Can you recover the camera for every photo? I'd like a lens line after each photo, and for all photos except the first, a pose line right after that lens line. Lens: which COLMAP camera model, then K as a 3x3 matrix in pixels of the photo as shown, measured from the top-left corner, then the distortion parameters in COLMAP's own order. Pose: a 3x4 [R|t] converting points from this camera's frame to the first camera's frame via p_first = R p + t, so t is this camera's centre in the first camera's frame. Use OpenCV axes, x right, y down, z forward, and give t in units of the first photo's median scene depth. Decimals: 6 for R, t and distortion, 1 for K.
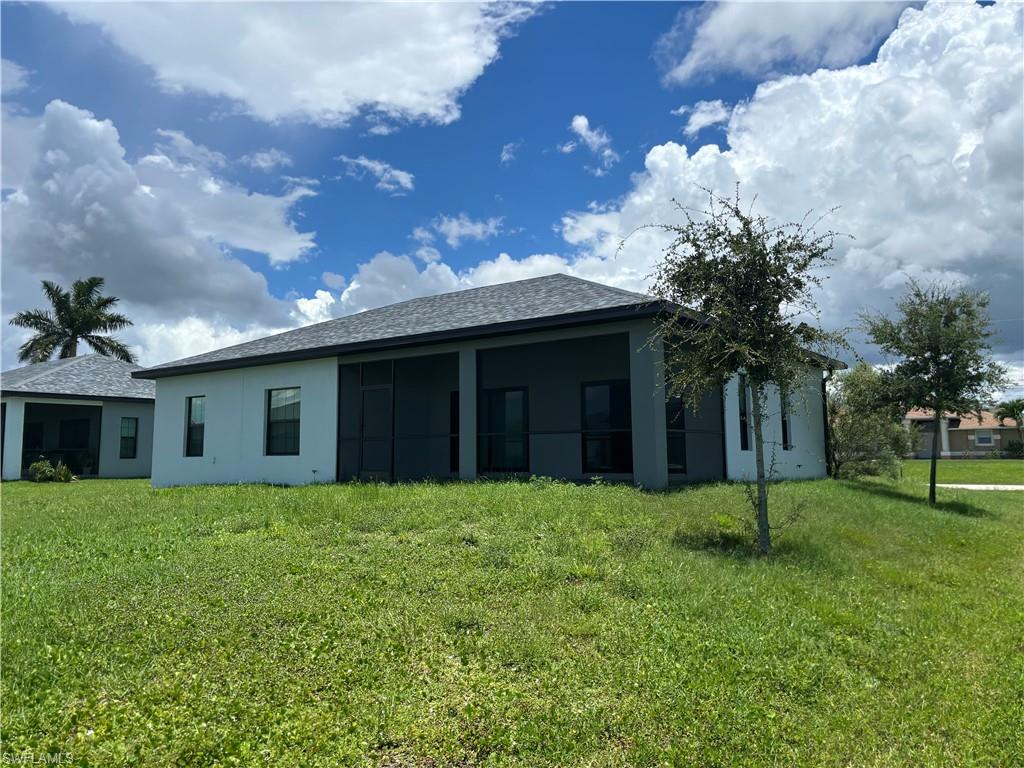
lens RADIAL K [[768.6, 0, 521.3], [0, 768.6, 386.3], [0, 0, 1]] dist [0.051922, -0.056347]
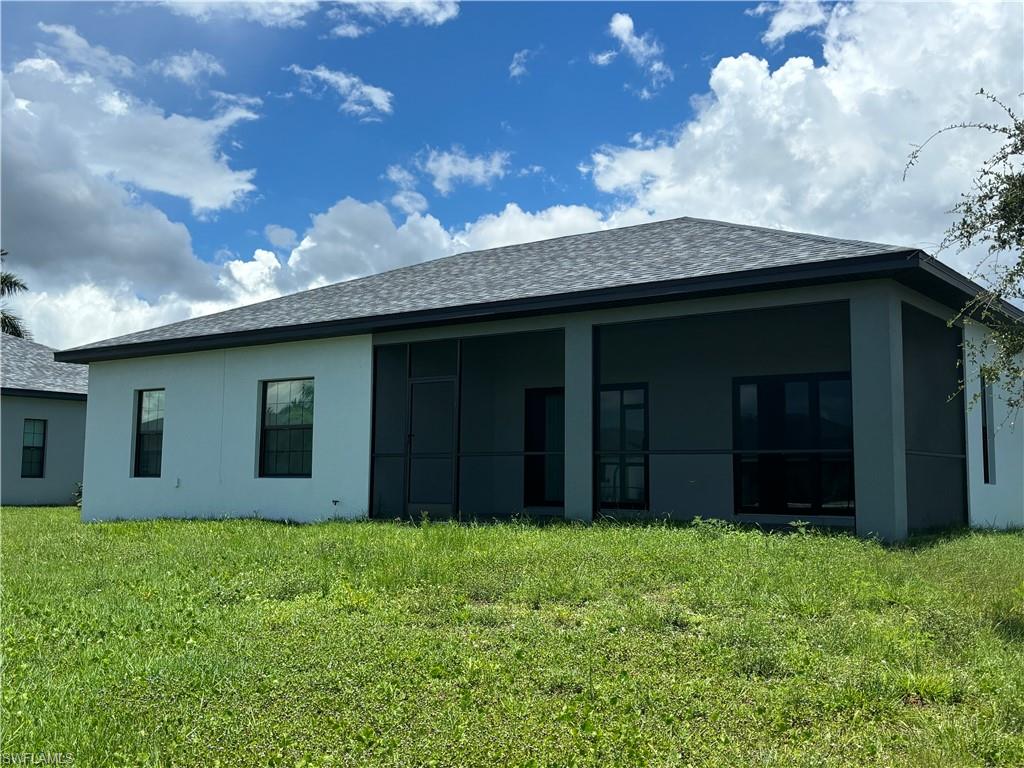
lens RADIAL K [[1055.4, 0, 517.5], [0, 1055.4, 388.9], [0, 0, 1]] dist [0.042490, 0.000000]
pose [[0.999776, 0.018369, -0.010484, -0.092552], [-0.018349, 0.999830, 0.001996, 0.005744], [0.010519, -0.001803, 0.999943, 0.070746]]
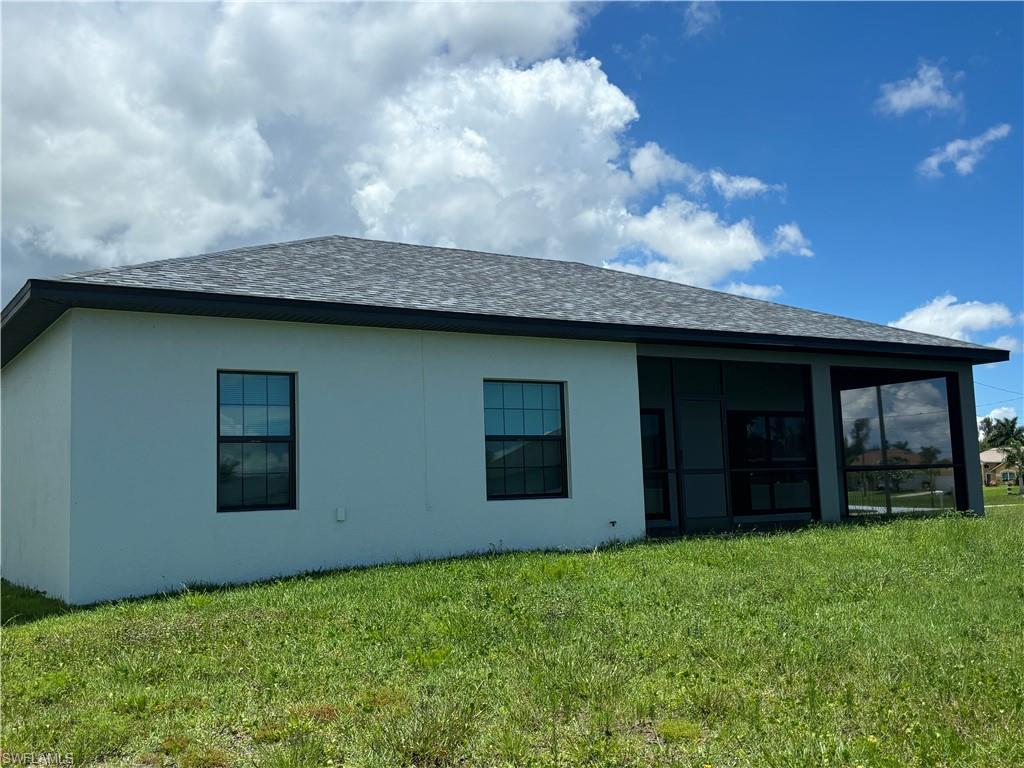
lens RADIAL K [[1055.4, 0, 510.3], [0, 1055.4, 385.4], [0, 0, 1]] dist [0.042490, 0.000000]
pose [[0.356085, 0.104146, 0.928632, -1.001447], [-0.040197, 0.994557, -0.096126, 0.079087], [-0.933588, -0.003099, 0.358334, 0.718068]]
